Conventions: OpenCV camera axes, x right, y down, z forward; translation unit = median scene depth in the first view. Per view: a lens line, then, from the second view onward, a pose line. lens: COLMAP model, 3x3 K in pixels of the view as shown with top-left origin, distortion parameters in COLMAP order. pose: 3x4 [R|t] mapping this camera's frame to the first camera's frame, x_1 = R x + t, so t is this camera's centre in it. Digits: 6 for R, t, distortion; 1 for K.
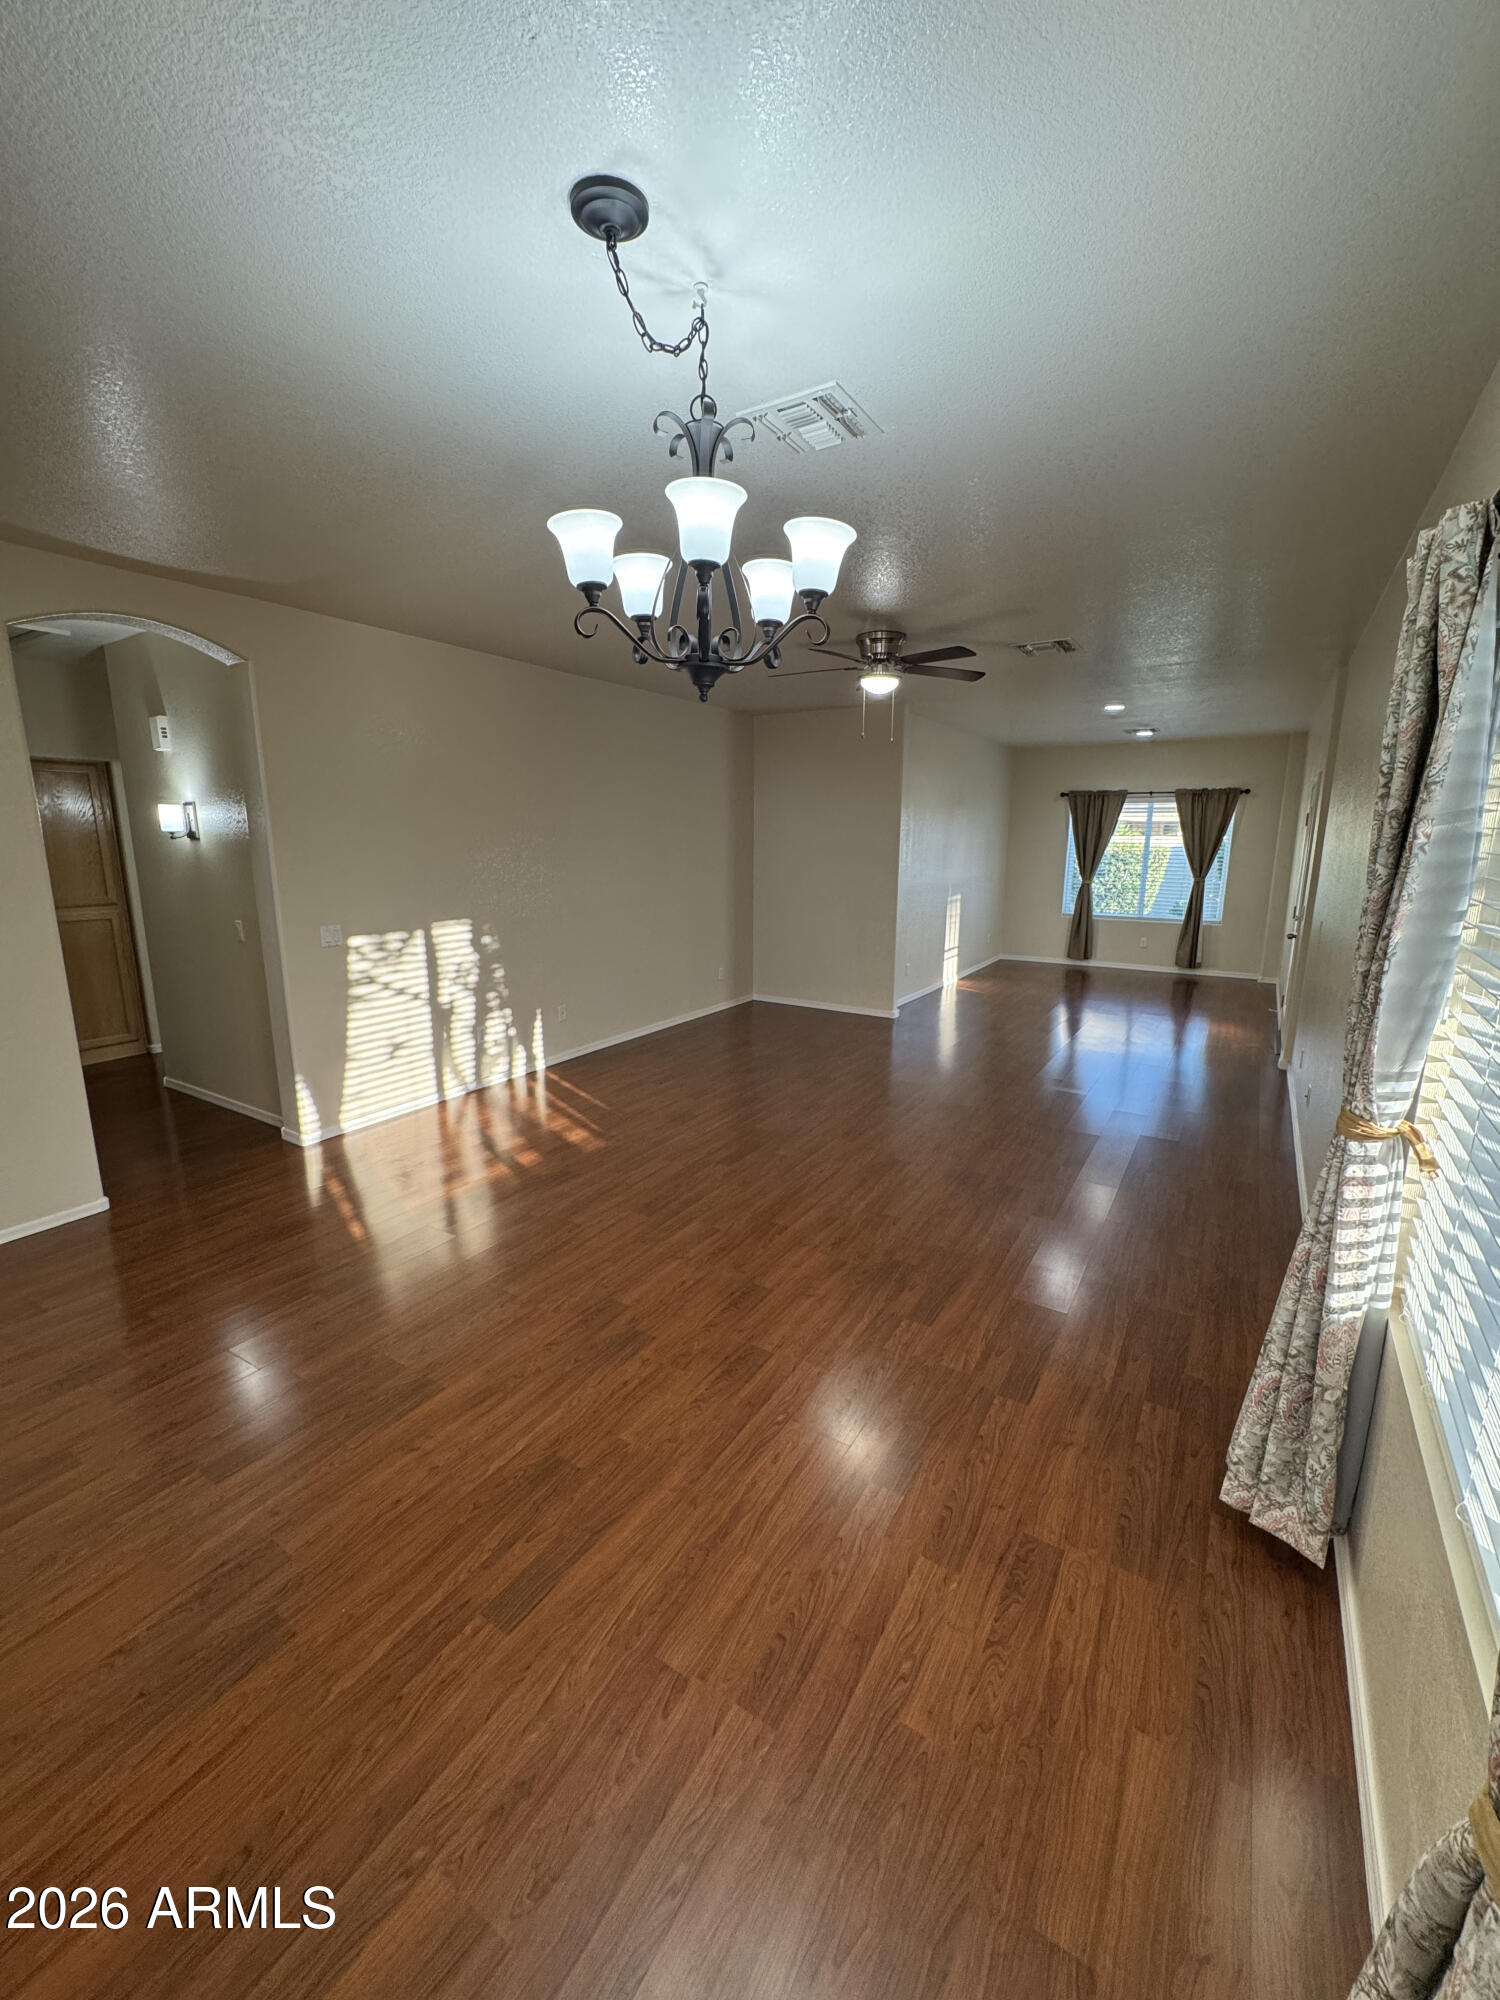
lens RADIAL K [[801.5, 0, 750.0], [0, 801.5, 999.7], [0, 0, 1]] dist [-0.002760, 0.000300]
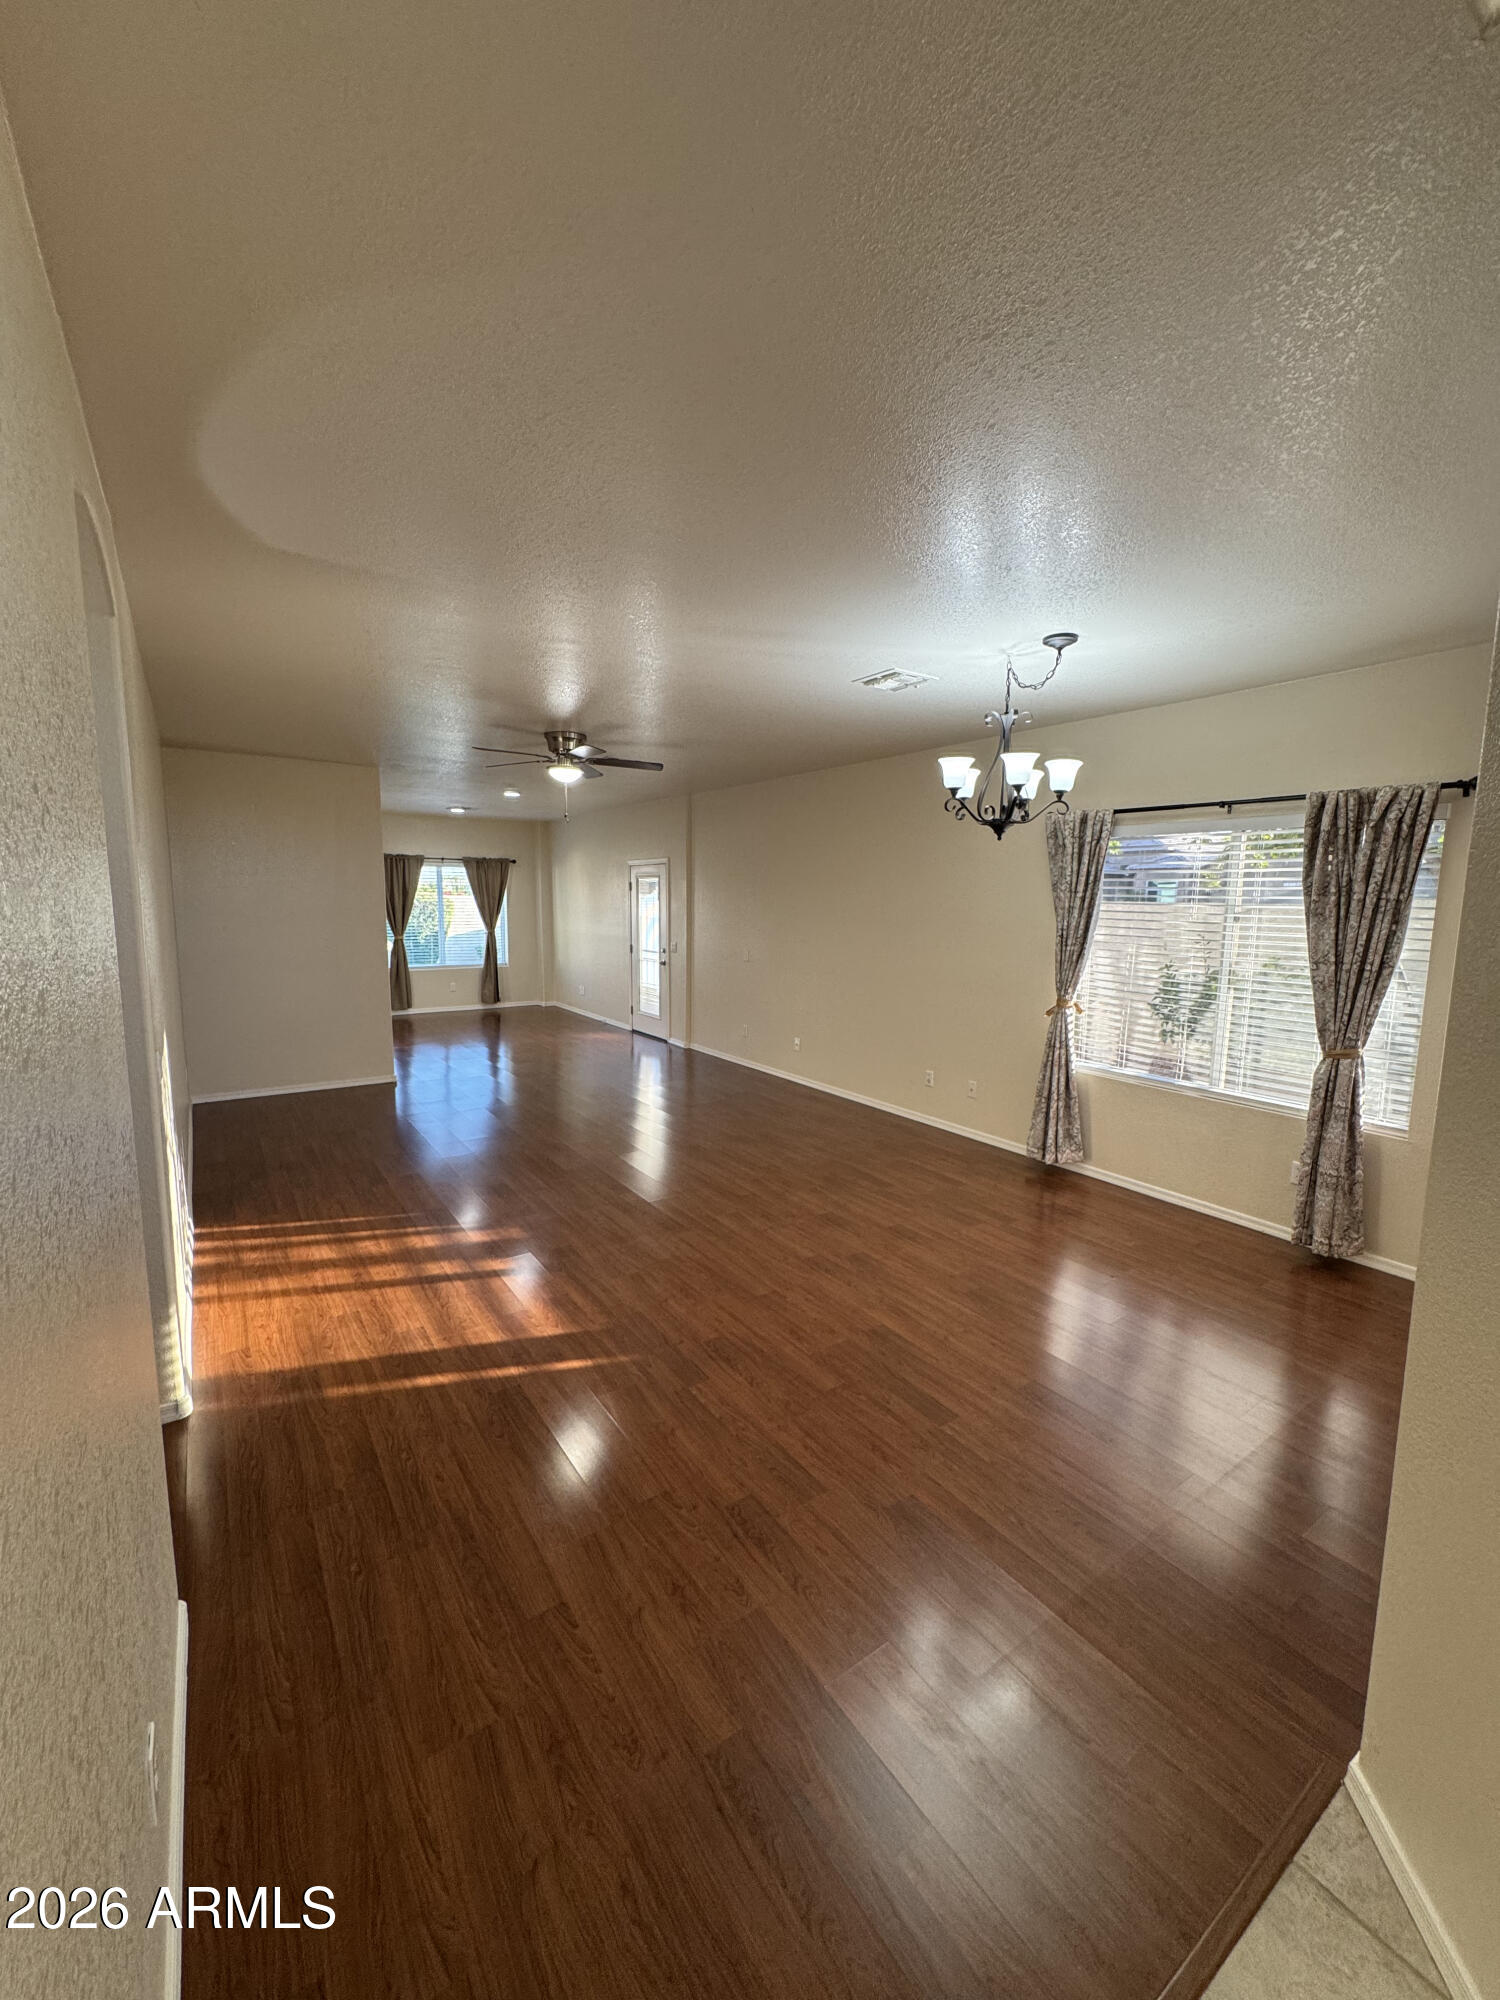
lens RADIAL K [[801.5, 0, 757.2], [0, 801.5, 998.7], [0, 0, 1]] dist [-0.002760, 0.000300]
pose [[0.388207, -0.113083, 0.914608, -0.505351], [0.172979, 0.983745, 0.048209, -0.043632], [-0.905193, 0.139493, 0.401458, 0.184295]]
